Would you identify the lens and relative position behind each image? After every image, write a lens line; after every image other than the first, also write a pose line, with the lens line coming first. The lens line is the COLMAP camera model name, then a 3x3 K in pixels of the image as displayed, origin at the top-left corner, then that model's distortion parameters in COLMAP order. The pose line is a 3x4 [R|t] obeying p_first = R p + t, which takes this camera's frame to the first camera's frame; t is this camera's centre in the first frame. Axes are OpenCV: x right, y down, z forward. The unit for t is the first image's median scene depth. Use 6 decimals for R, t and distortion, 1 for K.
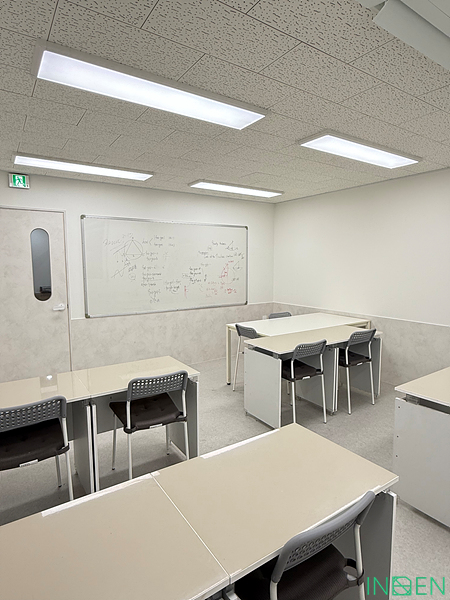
lens RADIAL K [[373.0, 0, 230.7], [0, 373.0, 302.5], [0, 0, 1]] dist [0.027655, 0.002549]
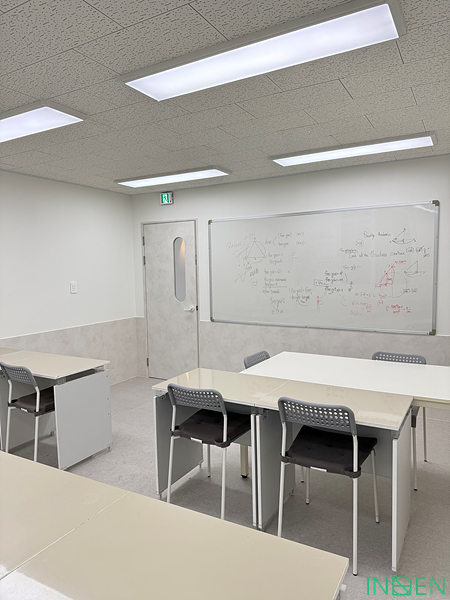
lens RADIAL K [[429.1, 0, 210.1], [0, 429.1, 307.8], [0, 0, 1]] dist [0.051503, -0.048410]
pose [[0.412217, 0.087865, -0.906839, 0.622168], [-0.078305, 0.995072, 0.060820, -0.061465], [0.907714, 0.045939, 0.417066, 0.479219]]
